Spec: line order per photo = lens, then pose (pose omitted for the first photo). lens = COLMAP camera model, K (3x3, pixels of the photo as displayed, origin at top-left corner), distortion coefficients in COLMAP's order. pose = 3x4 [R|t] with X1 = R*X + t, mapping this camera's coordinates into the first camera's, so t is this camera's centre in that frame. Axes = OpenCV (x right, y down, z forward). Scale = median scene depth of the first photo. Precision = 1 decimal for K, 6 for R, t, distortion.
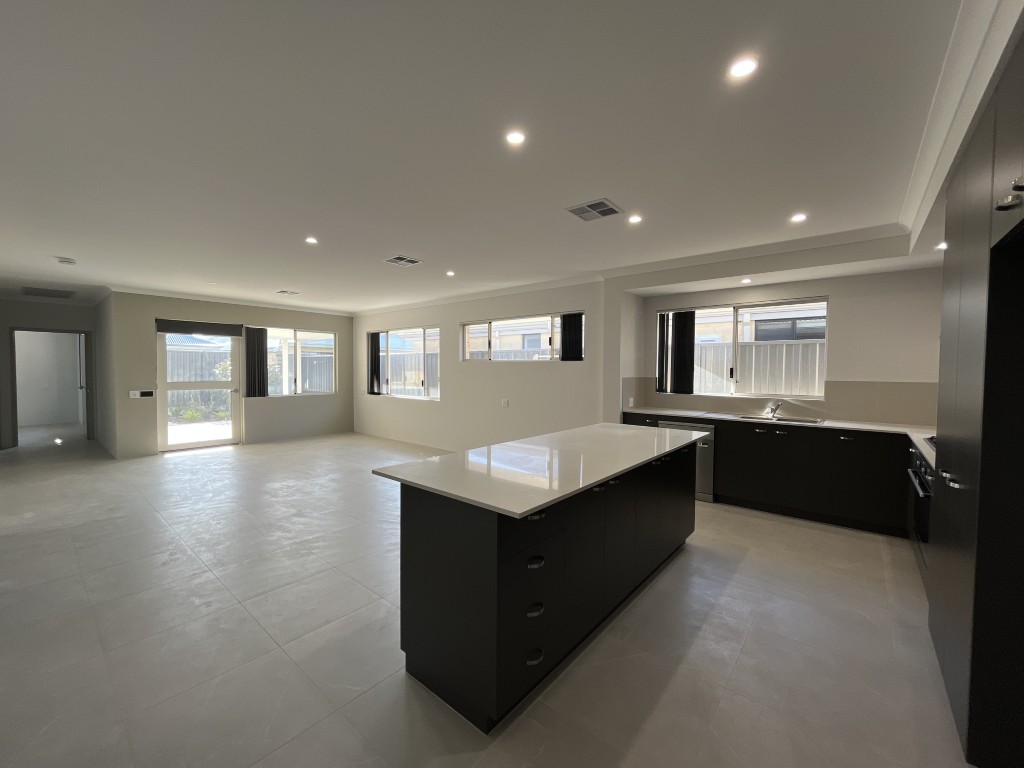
lens RADIAL K [[416.4, 0, 507.1], [0, 416.4, 380.3], [0, 0, 1]] dist [-0.001783, -0.000149]
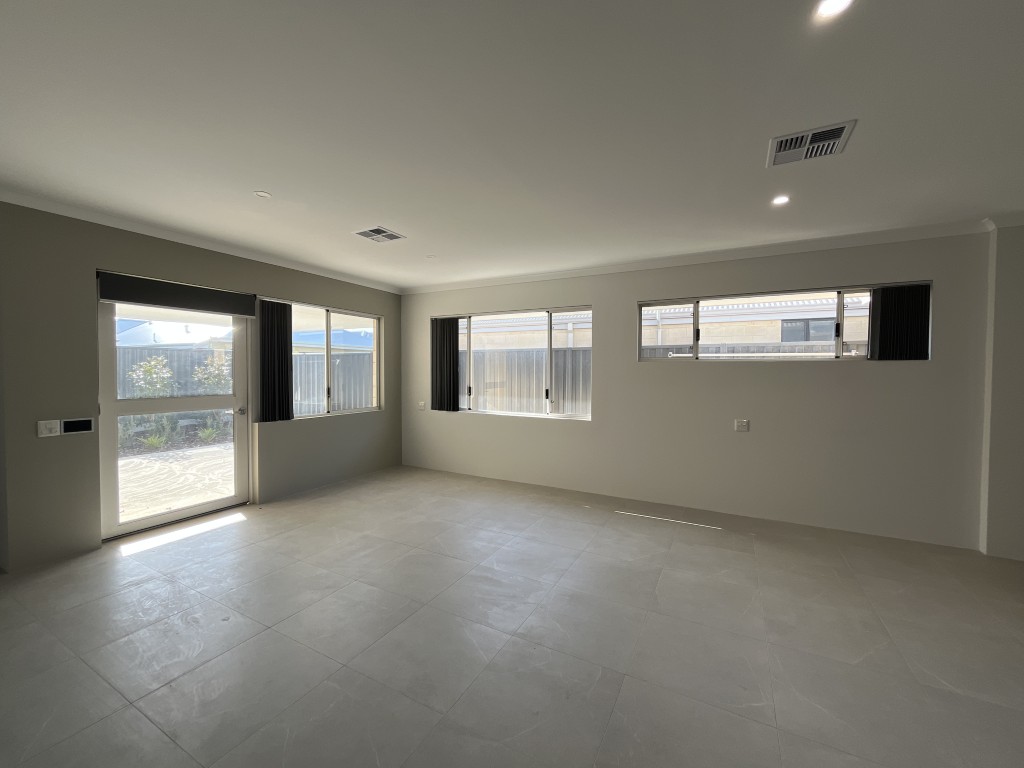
lens RADIAL K [[419.9, 0, 508.5], [0, 419.9, 384.6], [0, 0, 1]] dist [0.002438, 0.000314]
pose [[0.978380, -0.007559, 0.206678, -0.414793], [0.006256, 0.999956, 0.006957, -0.013455], [-0.206722, -0.005514, 0.978384, 0.363490]]
